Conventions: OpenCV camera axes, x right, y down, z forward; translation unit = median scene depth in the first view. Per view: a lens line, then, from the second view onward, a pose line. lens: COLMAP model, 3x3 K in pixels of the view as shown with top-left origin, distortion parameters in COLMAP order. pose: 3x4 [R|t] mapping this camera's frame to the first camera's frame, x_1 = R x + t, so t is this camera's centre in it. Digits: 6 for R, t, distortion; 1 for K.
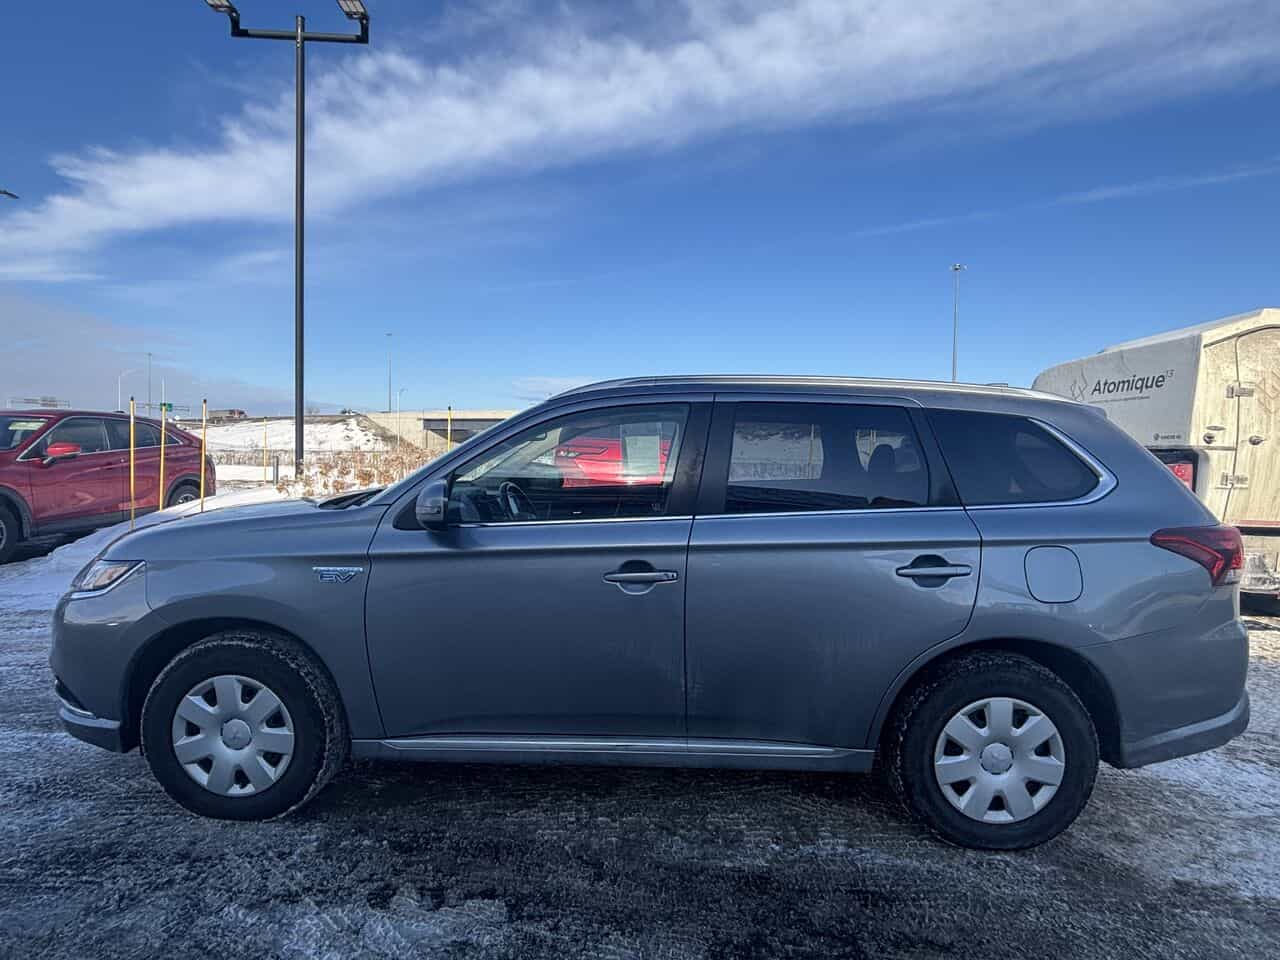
lens RADIAL K [[705.5, 0, 641.1], [0, 705.5, 474.3], [0, 0, 1]] dist [0.004008, 0.001999]
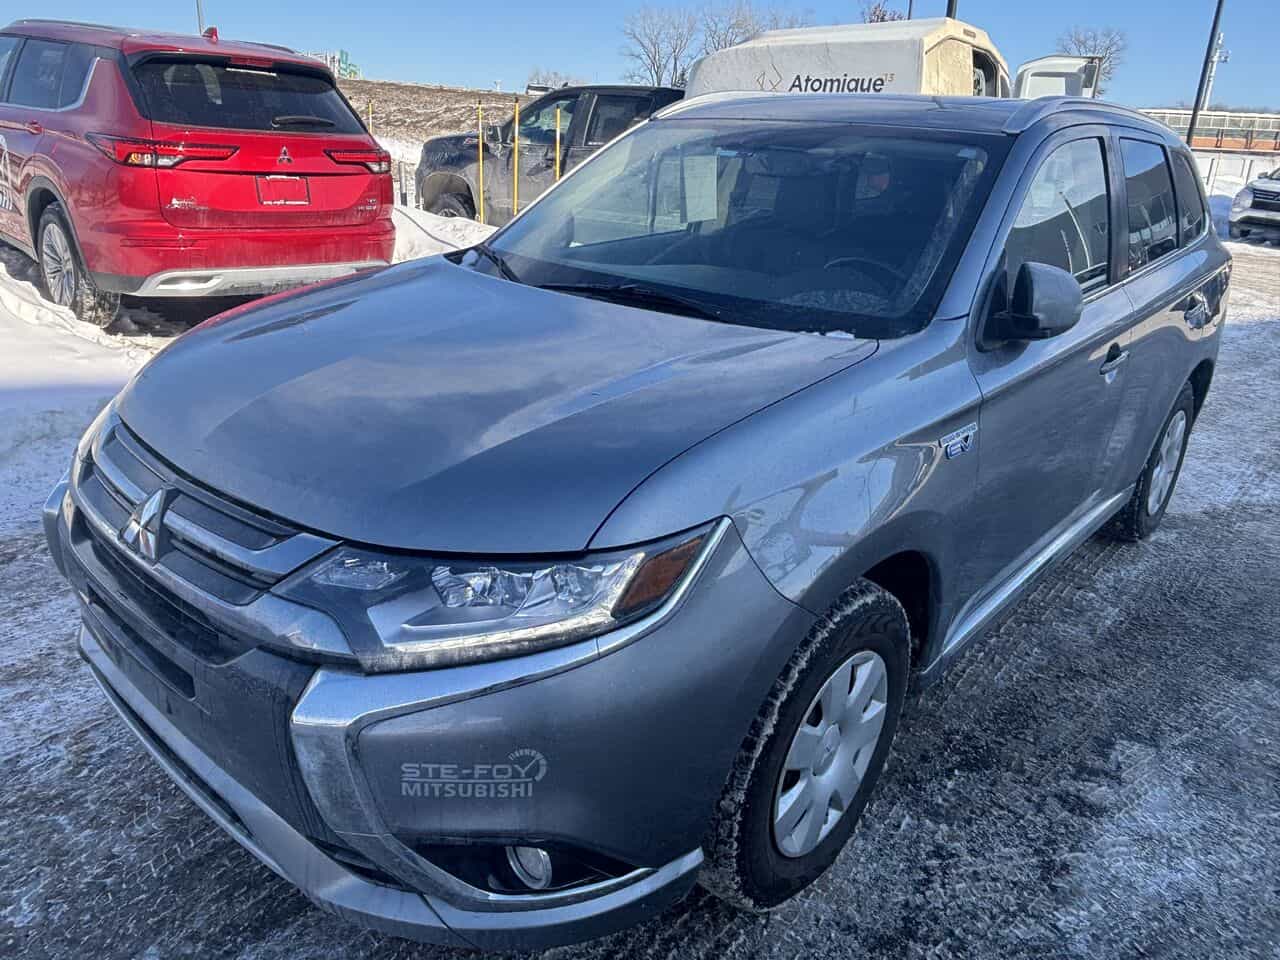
lens RADIAL K [[929.2, 0, 662.1], [0, 929.2, 483.7], [0, 0, 1]] dist [0.014962, -0.015176]
pose [[0.624098, -0.265703, 0.734782, -1.318112], [0.005100, 0.941770, 0.336220, -0.104204], [-0.781330, -0.206087, 0.589111, 0.805867]]
